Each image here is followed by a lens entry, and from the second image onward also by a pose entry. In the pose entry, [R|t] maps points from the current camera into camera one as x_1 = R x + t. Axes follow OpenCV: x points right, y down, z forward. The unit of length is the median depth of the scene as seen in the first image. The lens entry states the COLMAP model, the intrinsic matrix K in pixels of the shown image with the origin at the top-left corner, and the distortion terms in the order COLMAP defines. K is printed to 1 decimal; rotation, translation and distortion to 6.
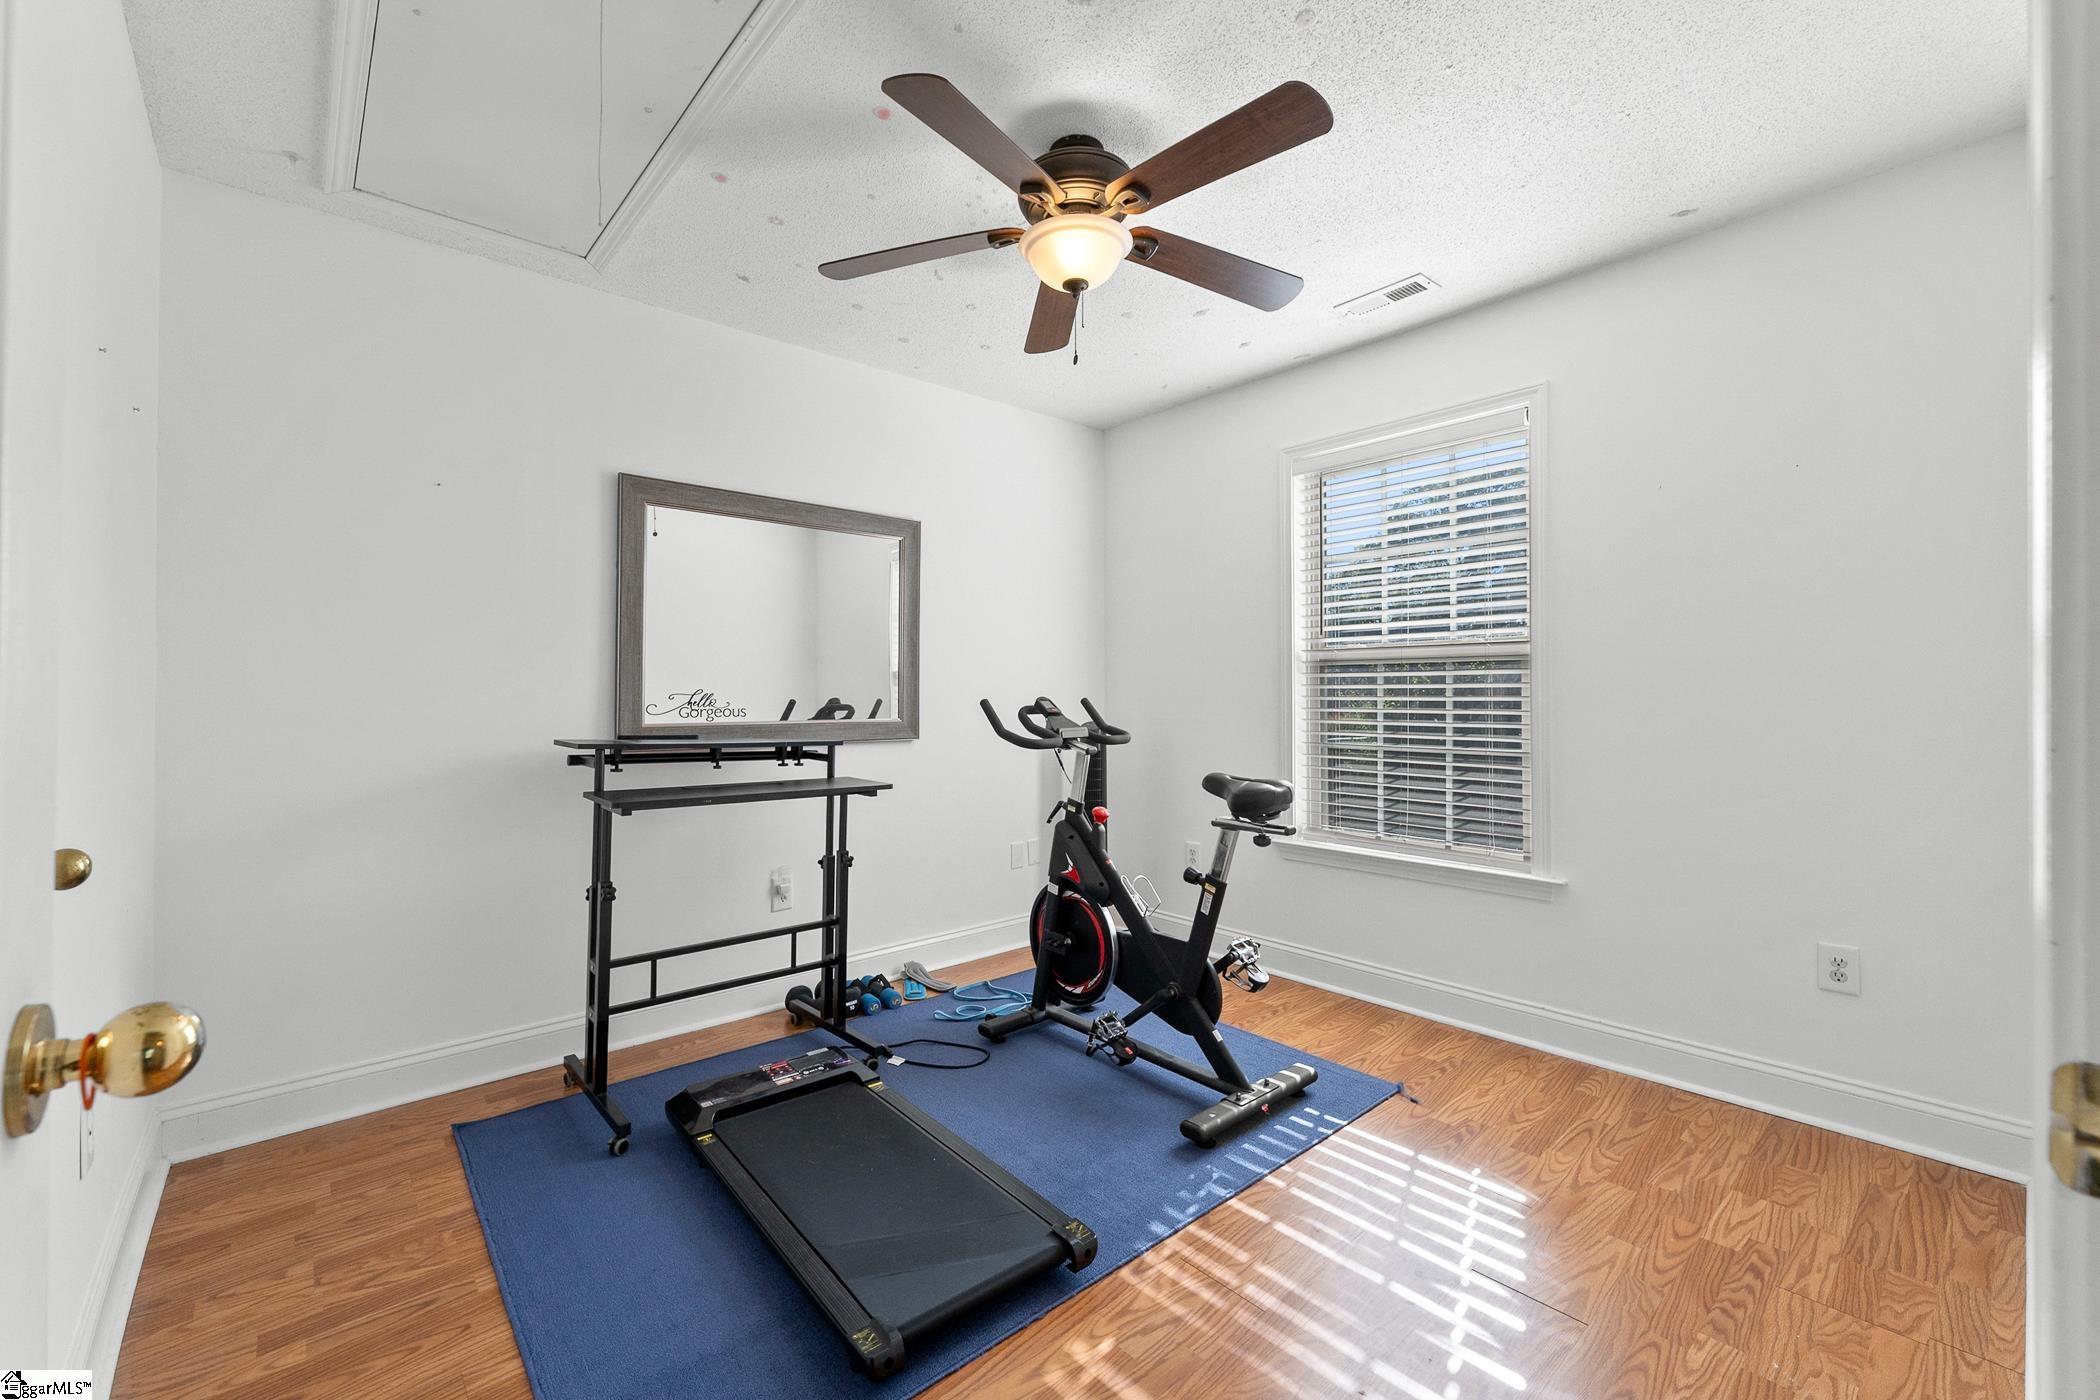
lens RADIAL K [[870.0, 0, 1045.9], [0, 870.0, 702.8], [0, 0, 1]] dist [0.000685, -0.000106]
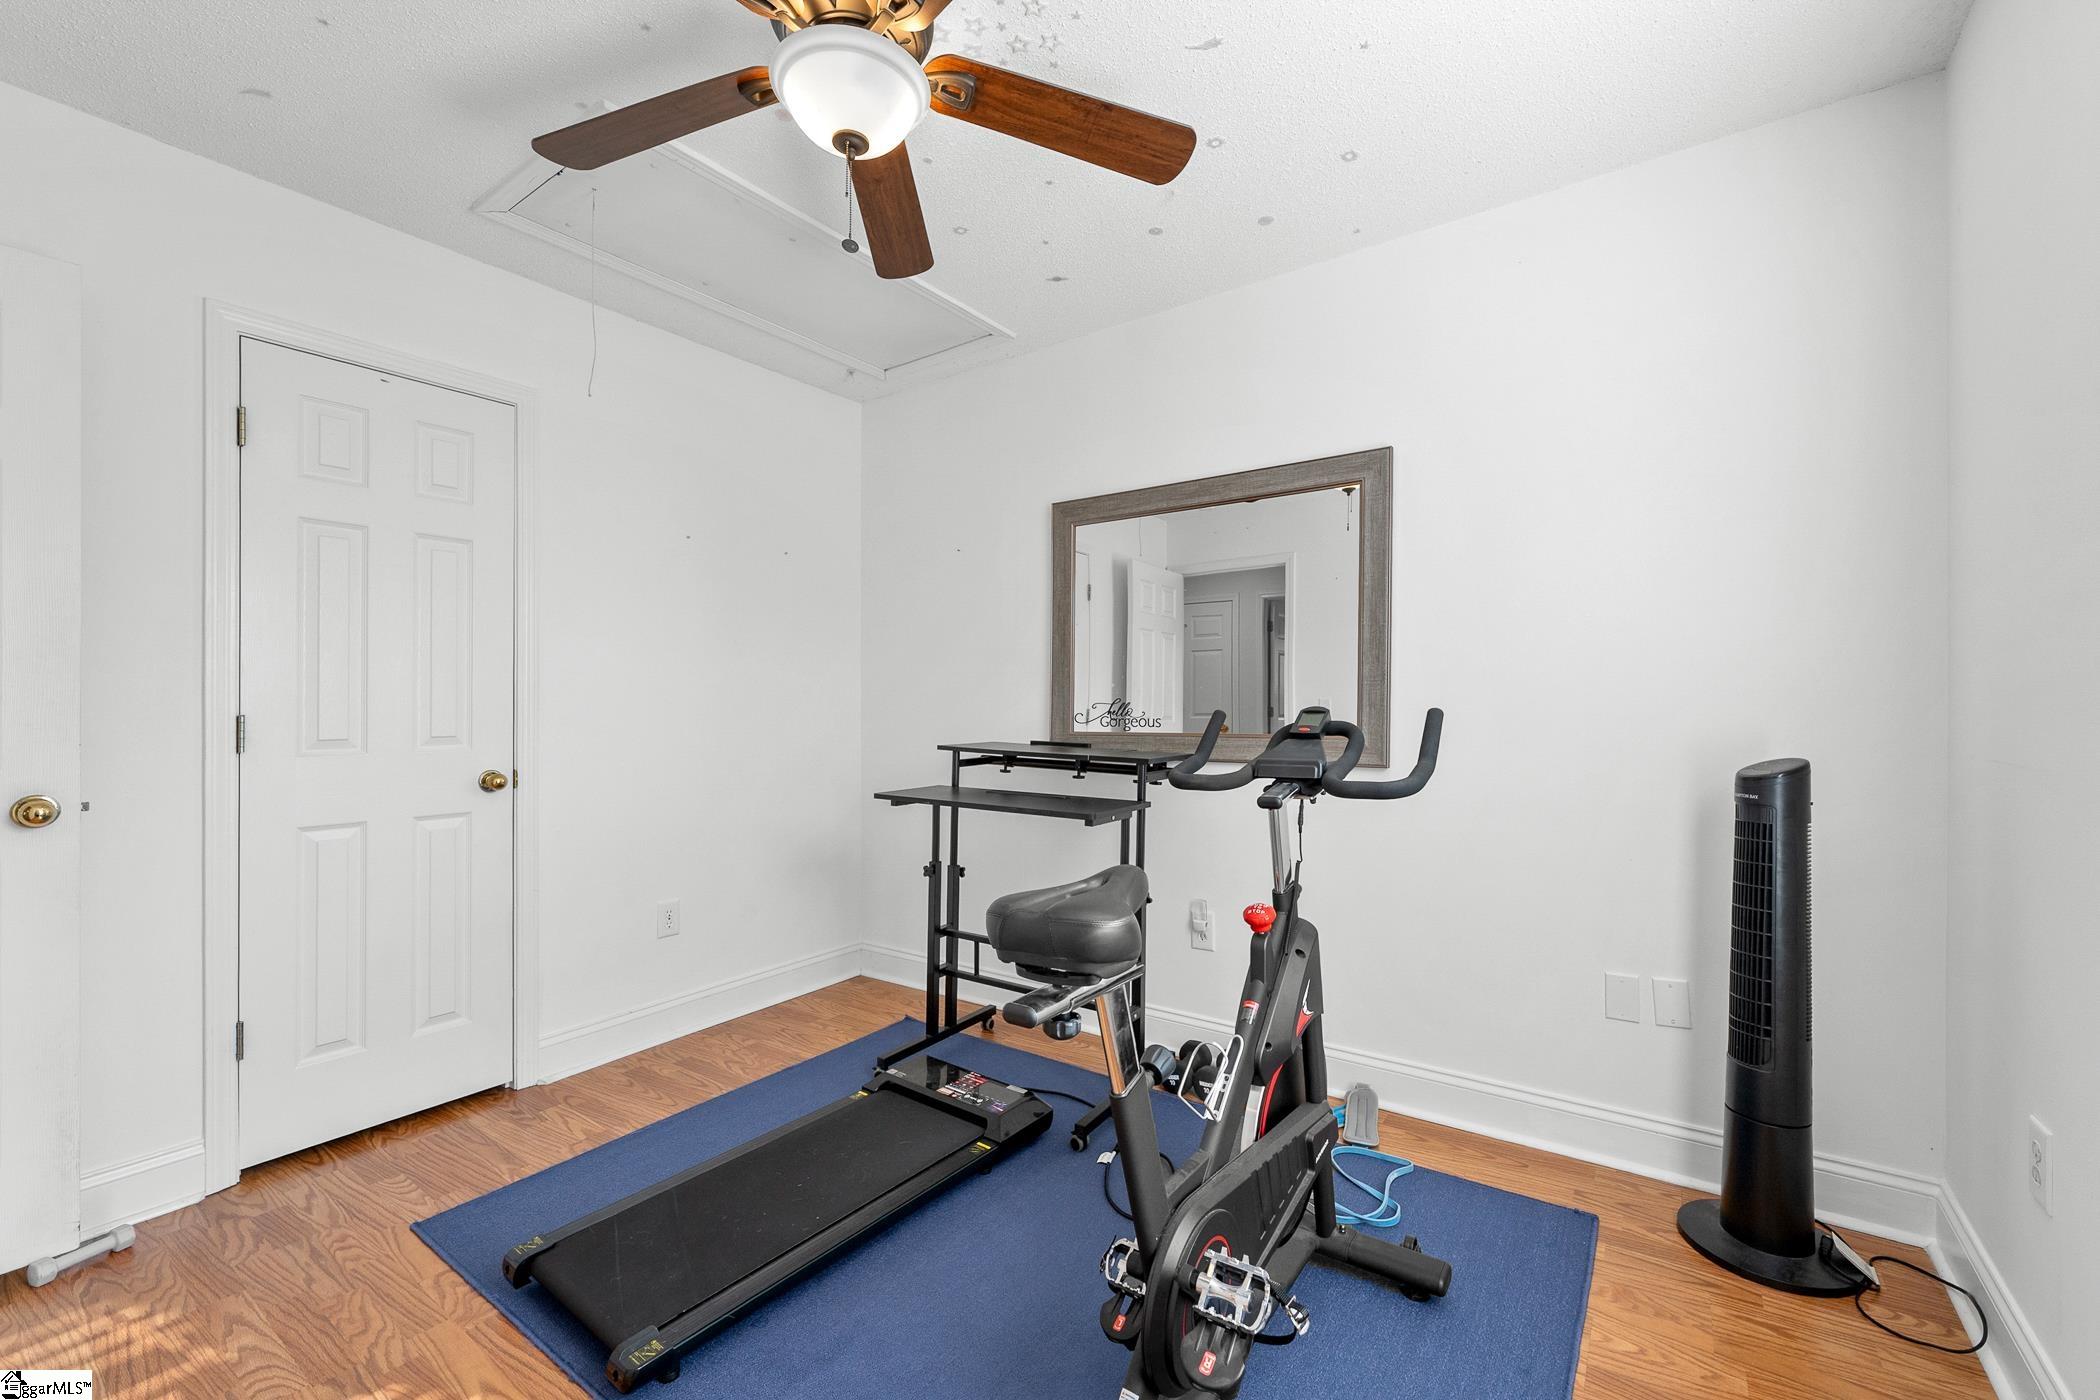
lens RADIAL K [[870.0, 0, 1045.9], [0, 870.0, 702.8], [0, 0, 1]] dist [0.000685, -0.000106]
pose [[0.231089, -0.007365, -0.972905, 0.601213], [-0.014366, 0.999837, -0.010981, 0.001847], [0.972827, 0.016514, 0.230945, 0.752439]]
